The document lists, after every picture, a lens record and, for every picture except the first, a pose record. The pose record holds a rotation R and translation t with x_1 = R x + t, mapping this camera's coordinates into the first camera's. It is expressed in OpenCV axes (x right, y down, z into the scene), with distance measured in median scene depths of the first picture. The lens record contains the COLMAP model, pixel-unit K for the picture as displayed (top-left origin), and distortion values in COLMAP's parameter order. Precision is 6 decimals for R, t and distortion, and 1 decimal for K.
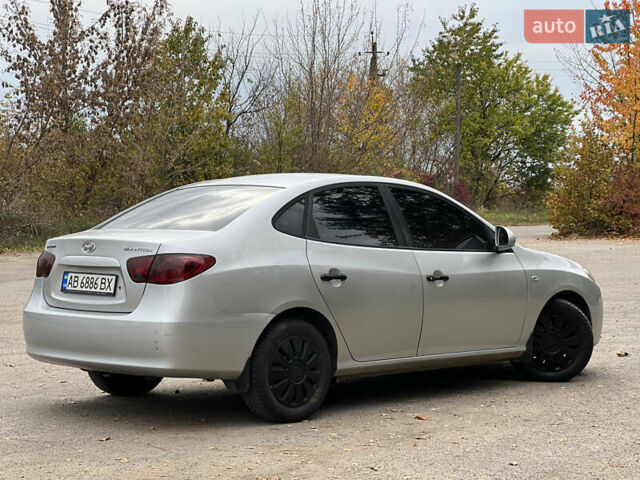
lens RADIAL K [[1434.8, 0, 320.0], [0, 1434.8, 240.0], [0, 0, 1]] dist [-0.113873, 5.408613]
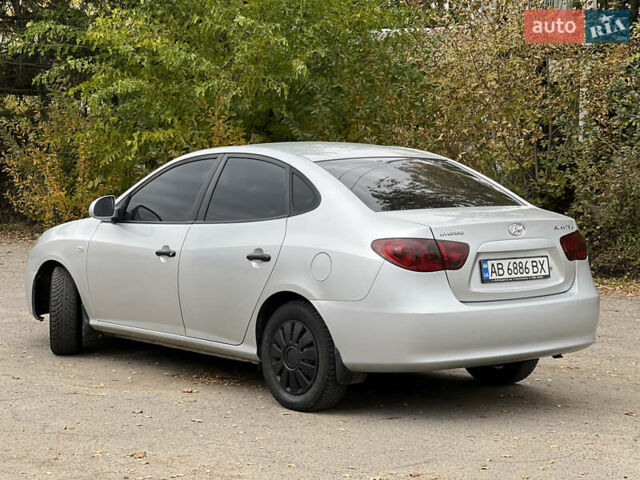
lens RADIAL K [[1434.8, 0, 320.0], [0, 1434.8, 240.0], [0, 0, 1]] dist [-0.113873, 5.408613]
pose [[0.096944, -0.073047, 0.992606, -1.068894], [0.020081, 0.997244, 0.071427, -0.055775], [-0.995087, 0.013008, 0.098143, 1.017801]]
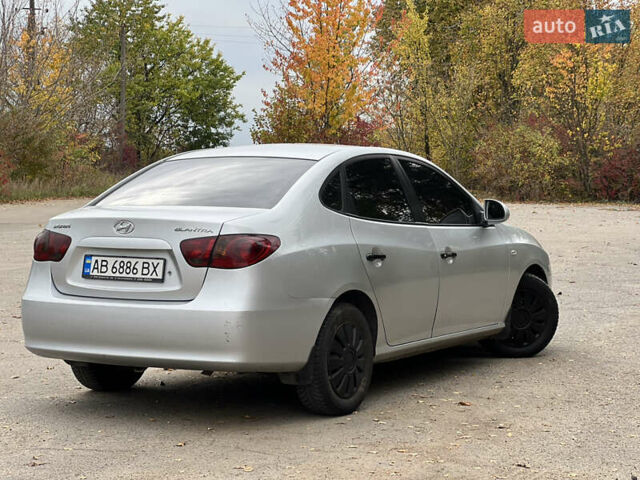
lens RADIAL K [[1434.8, 0, 320.0], [0, 1434.8, 240.0], [0, 0, 1]] dist [-0.113873, 5.408613]
pose [[0.964314, -0.012038, 0.264486, -0.273359], [0.005272, 0.999641, 0.026276, -0.009599], [-0.264707, -0.023944, 0.964032, 0.114131]]
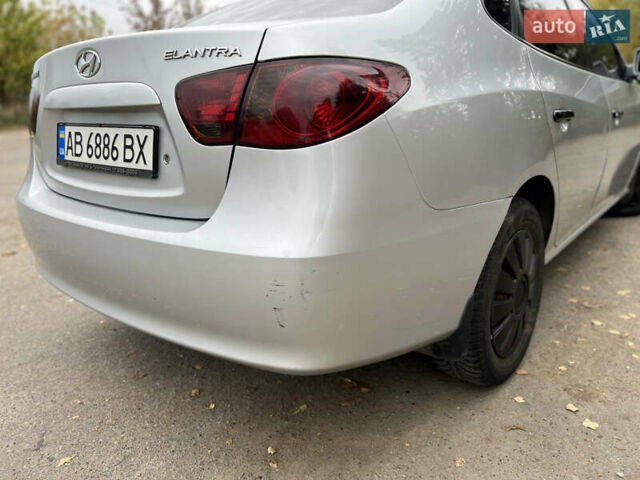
lens RADIAL K [[482.6, 0, 320.0], [0, 482.6, 240.0], [0, 0, 1]] dist [0.051972, -0.055763]
pose [[0.993987, -0.061392, 0.090674, -0.105543], [0.036413, 0.966247, 0.255033, 0.021209], [-0.103271, -0.250197, 0.962672, 0.821285]]
